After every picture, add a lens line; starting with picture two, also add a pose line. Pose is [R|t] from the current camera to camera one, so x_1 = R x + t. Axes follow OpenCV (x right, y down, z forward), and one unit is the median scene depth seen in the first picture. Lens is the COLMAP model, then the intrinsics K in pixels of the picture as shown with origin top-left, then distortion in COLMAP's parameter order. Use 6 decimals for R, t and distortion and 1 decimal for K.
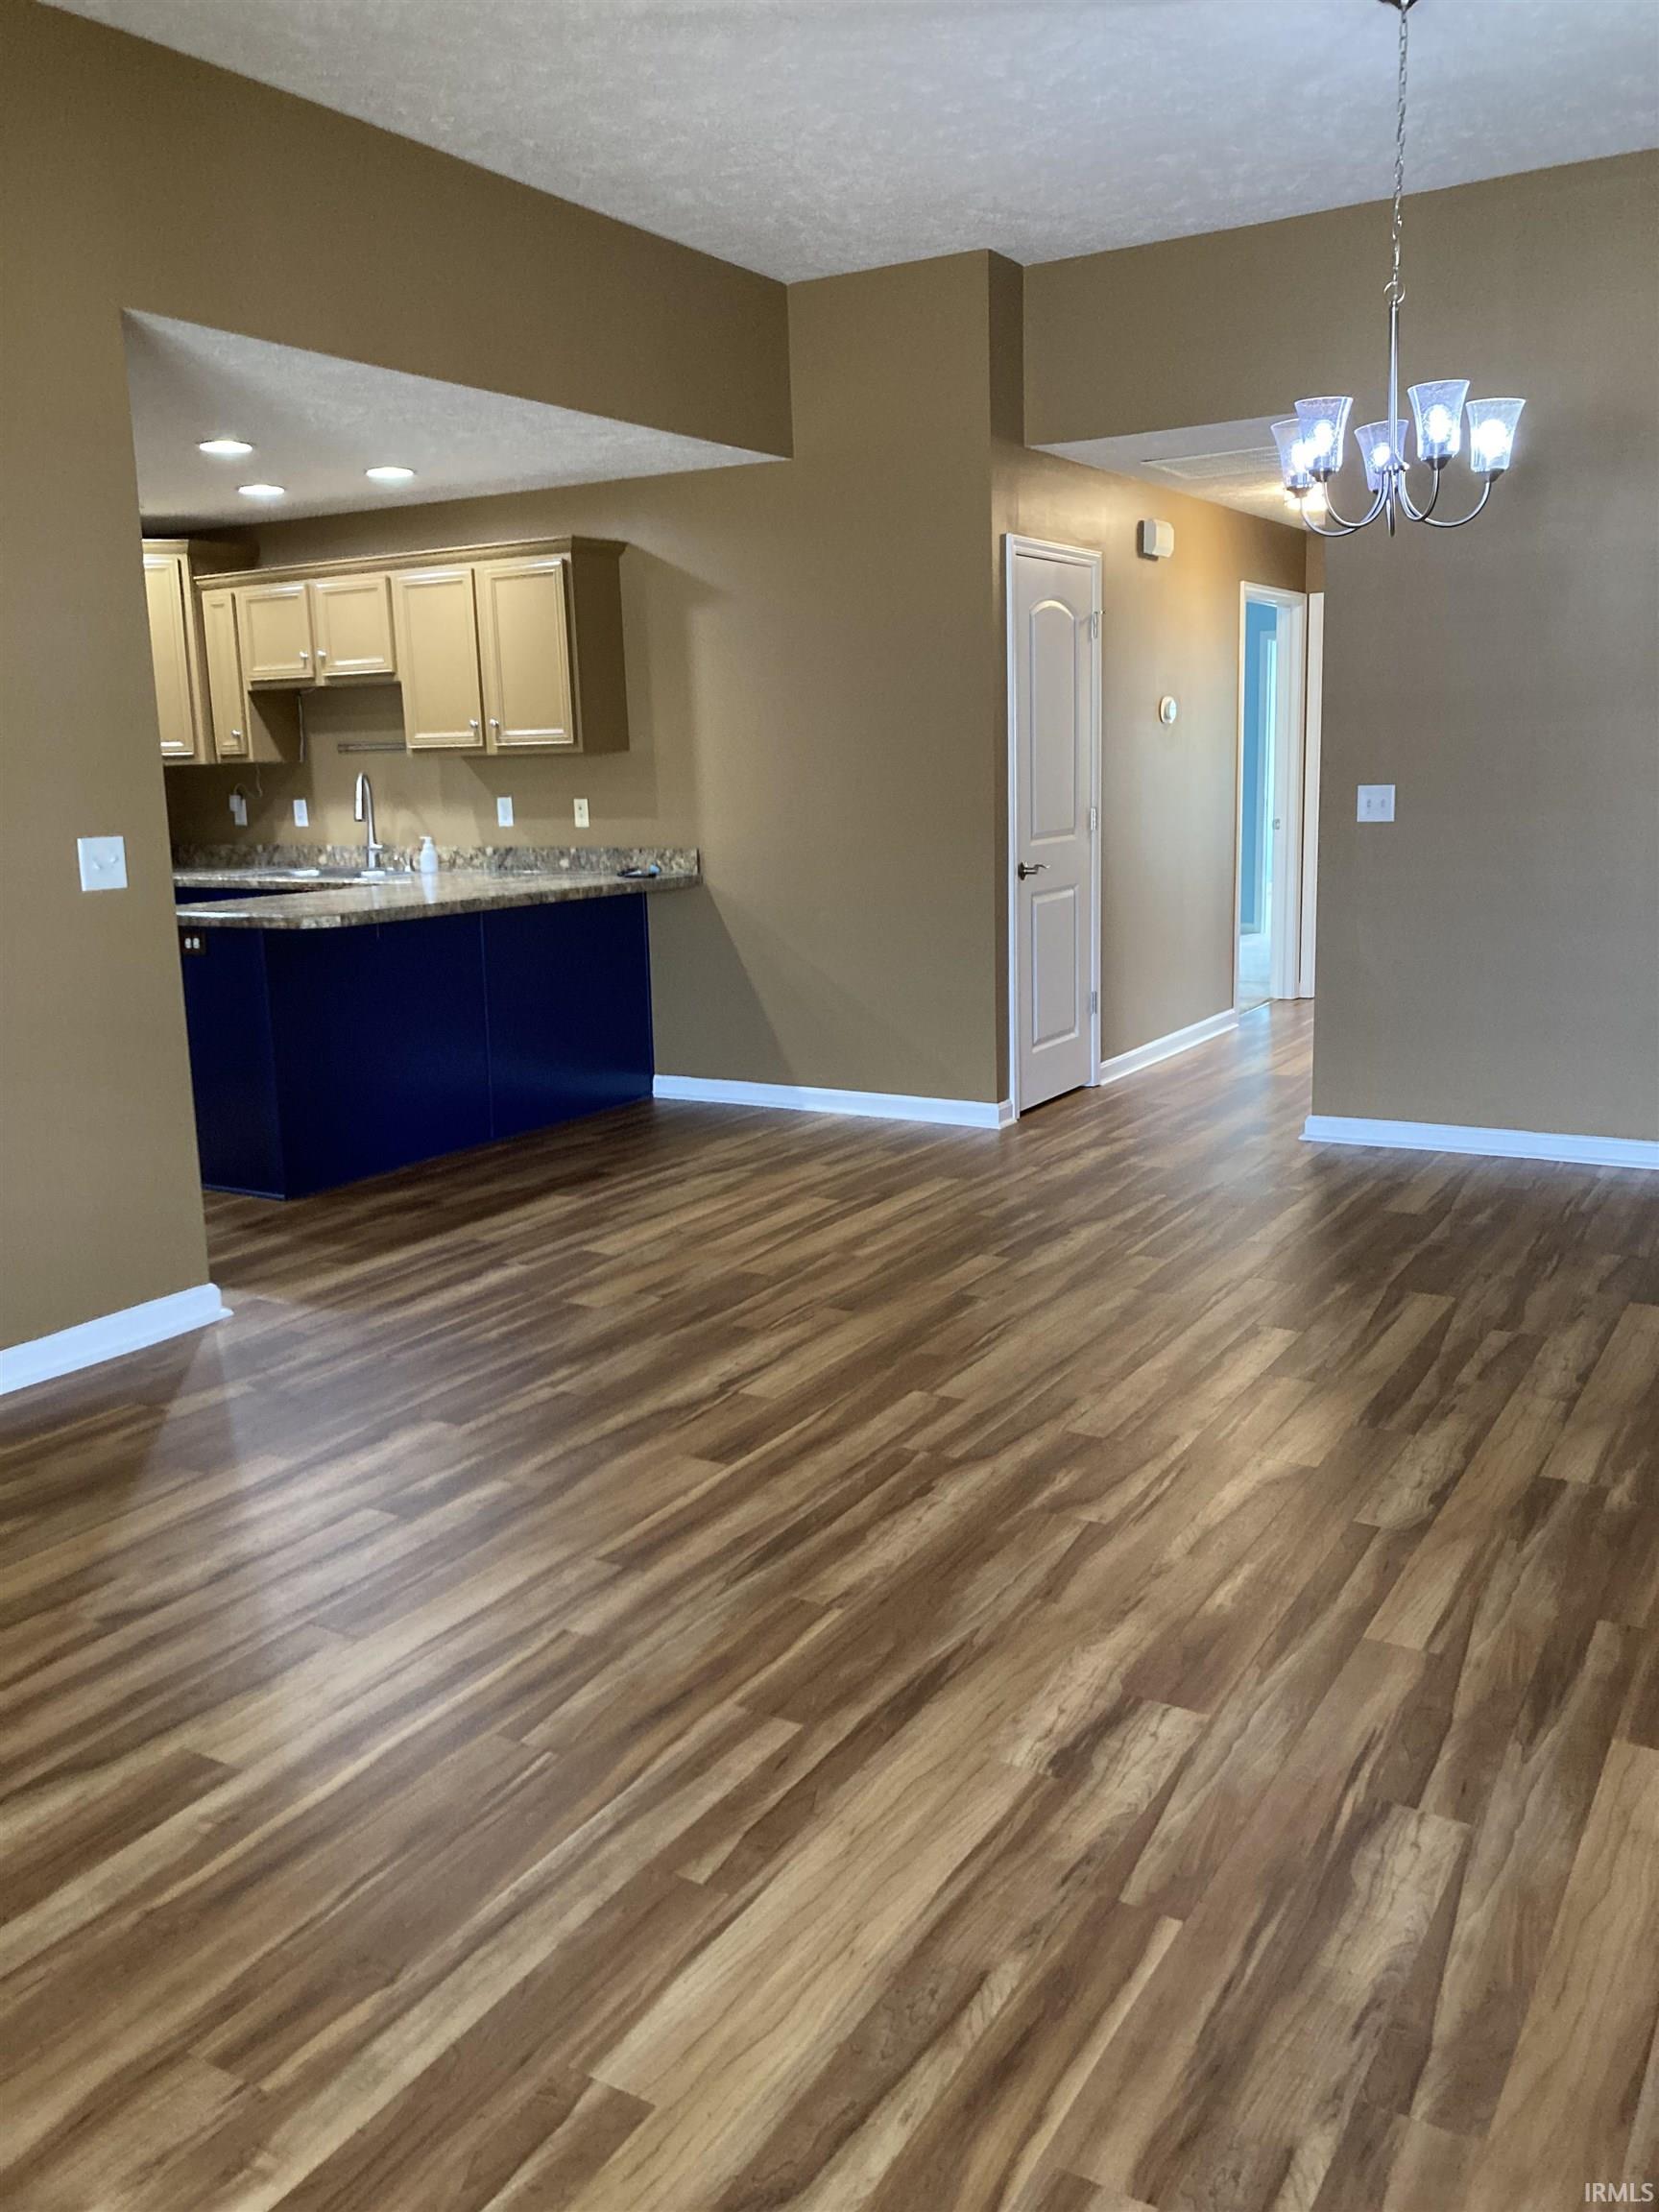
lens RADIAL K [[1822.4, 0, 841.7], [0, 1822.4, 1109.7], [0, 0, 1]] dist [0.021499, -0.007772]
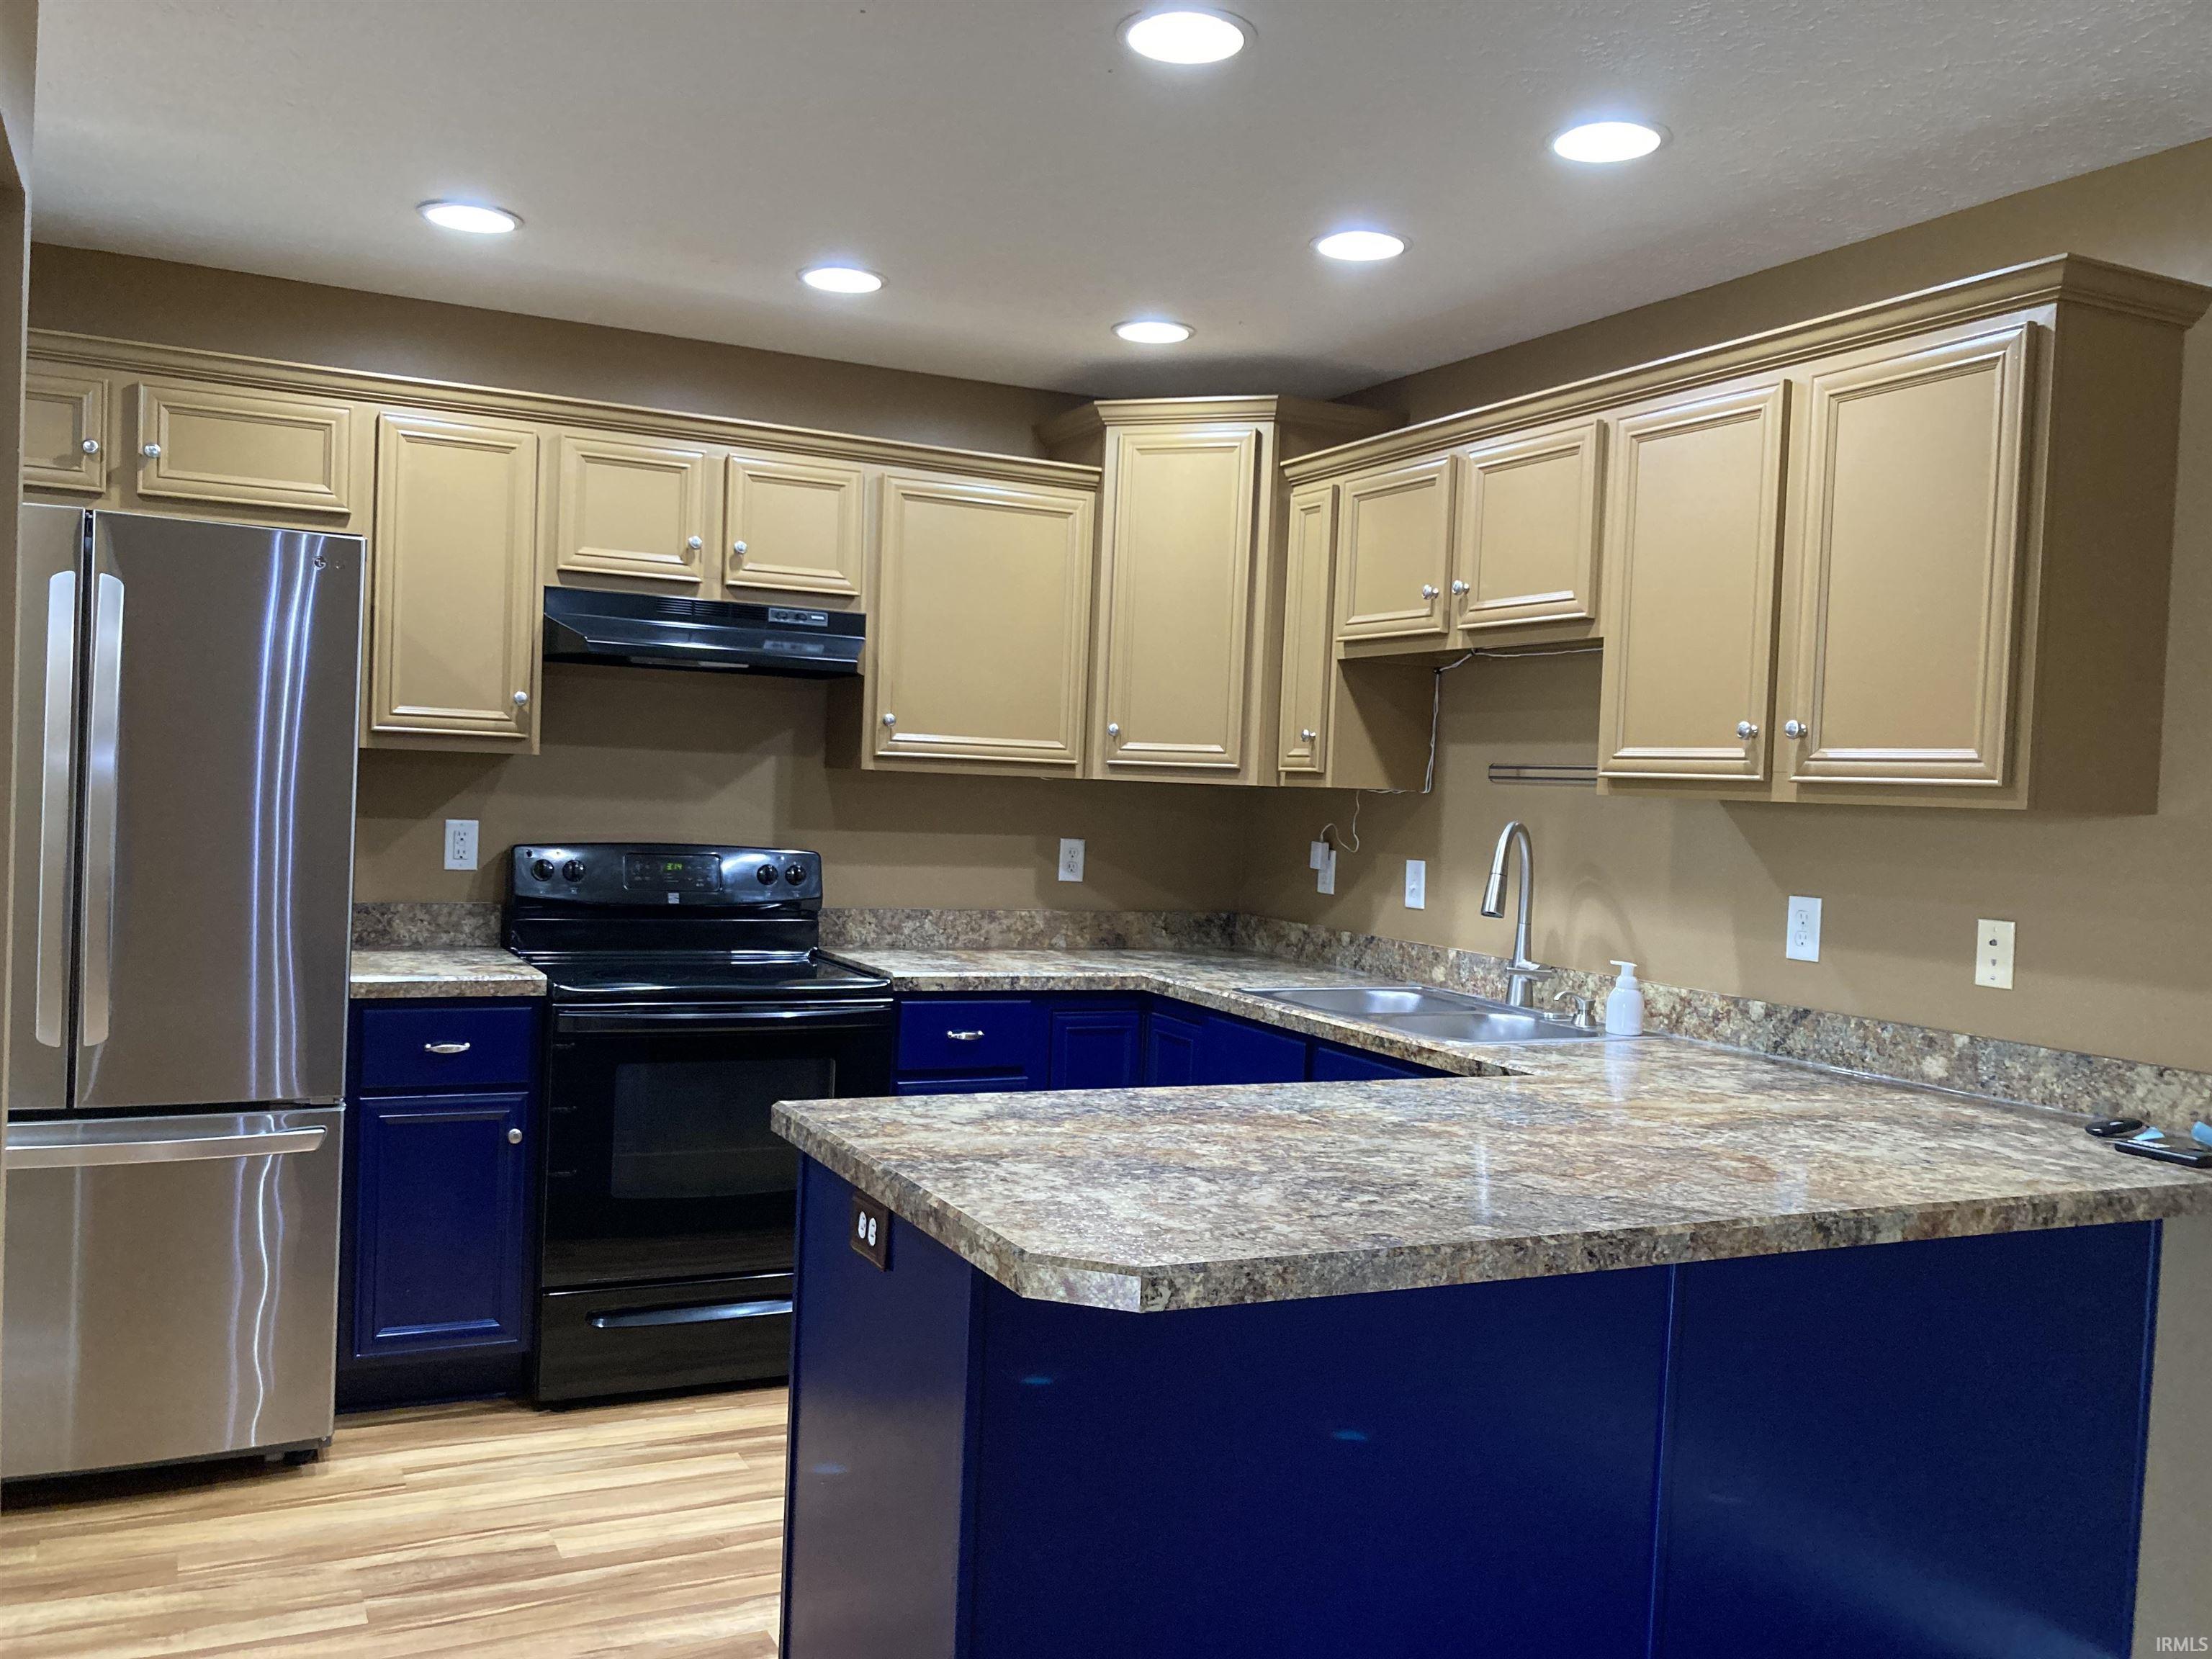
lens RADIAL K [[1822.4, 0, 1097.1], [0, 1822.4, 844.3], [0, 0, 1]] dist [0.021499, -0.007772]
pose [[0.837442, 0.081087, -0.540477, -0.088128], [-0.168290, 0.979140, -0.113858, -0.102342], [0.519971, 0.186307, 0.833619, 0.527219]]
